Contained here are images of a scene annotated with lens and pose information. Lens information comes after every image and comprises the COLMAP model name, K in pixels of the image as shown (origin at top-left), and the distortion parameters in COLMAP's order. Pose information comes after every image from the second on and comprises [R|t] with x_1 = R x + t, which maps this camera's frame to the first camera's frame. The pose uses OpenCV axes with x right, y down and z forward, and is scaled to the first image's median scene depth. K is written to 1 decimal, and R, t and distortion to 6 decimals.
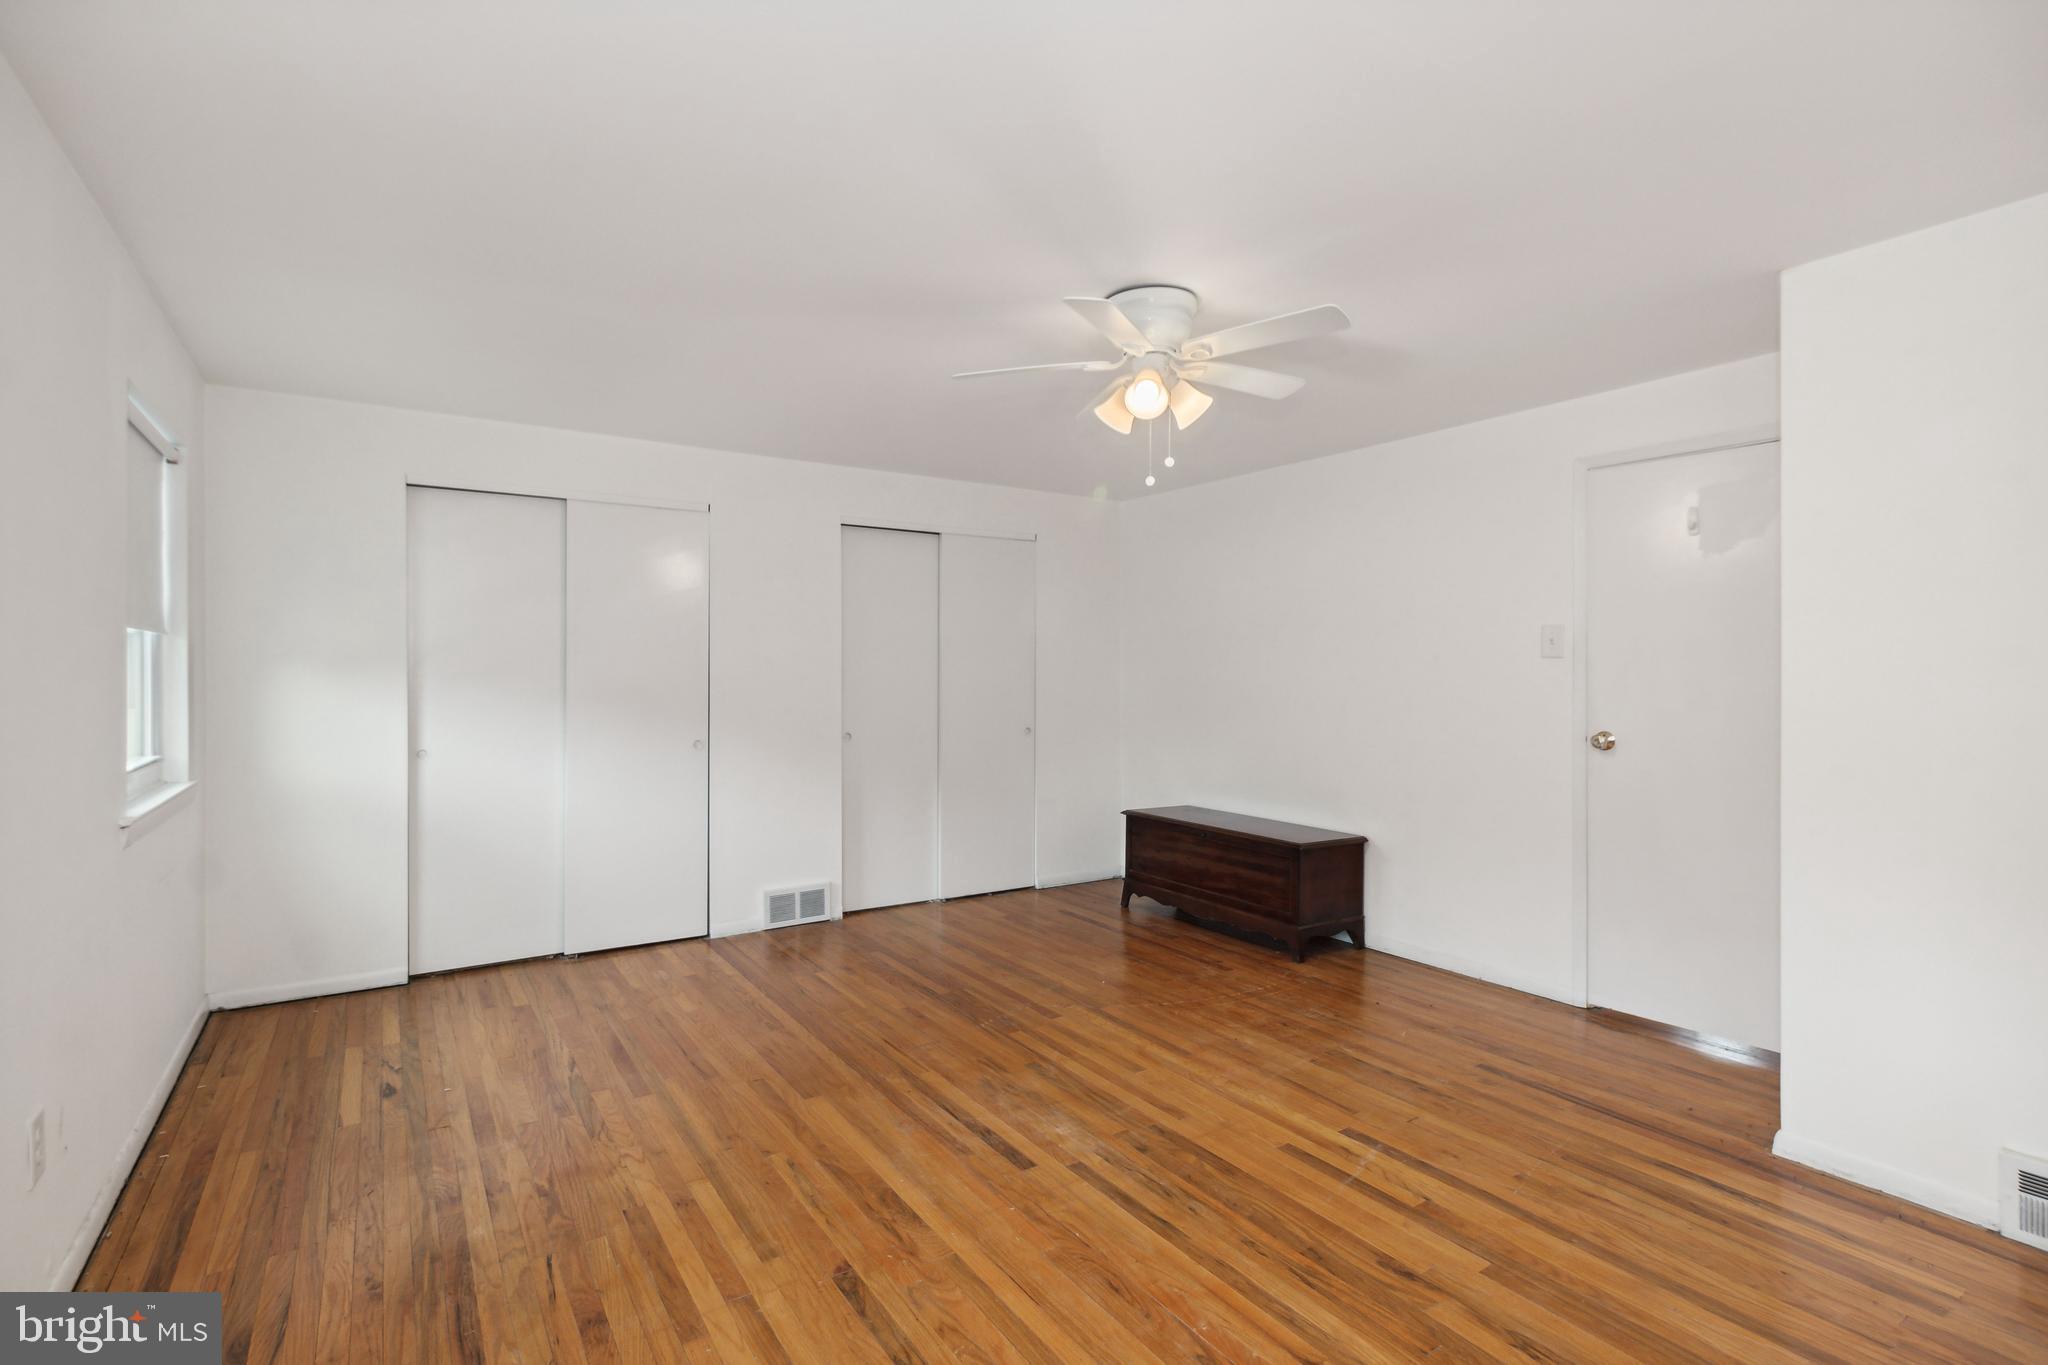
lens RADIAL K [[959.4, 0, 1022.9], [0, 959.4, 671.8], [0, 0, 1]] dist [-0.000581, 0.002671]
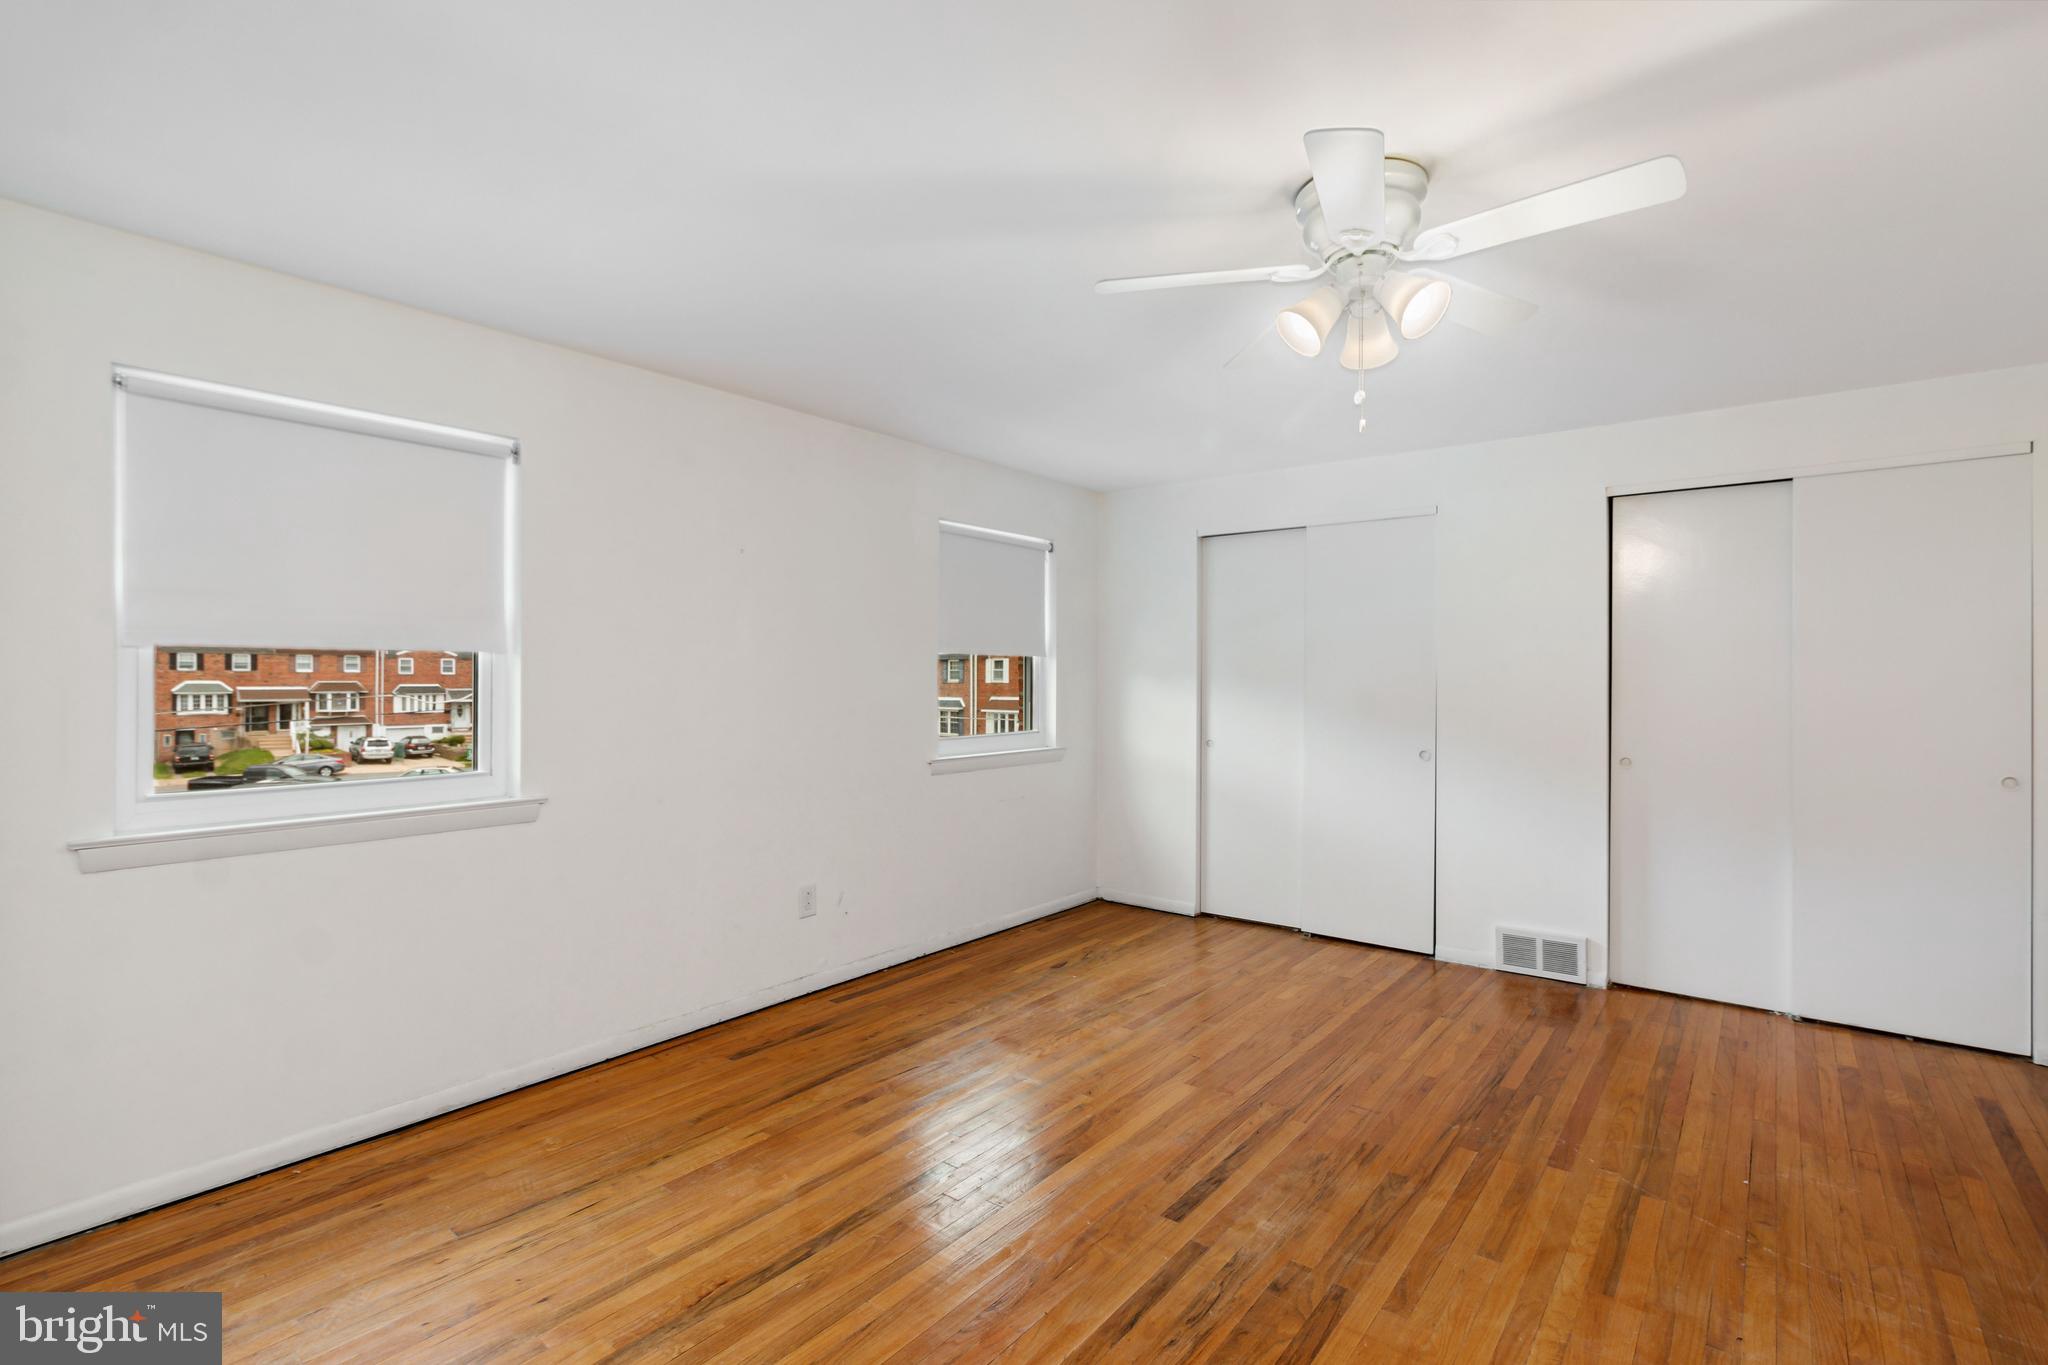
lens RADIAL K [[959.4, 0, 1023.1], [0, 959.4, 685.5], [0, 0, 1]] dist [-0.000581, 0.002671]
pose [[0.312105, 0.007610, -0.950017, 0.596259], [-0.001168, 0.999970, 0.007626, -0.001673], [0.950047, -0.001271, 0.312105, 0.412874]]
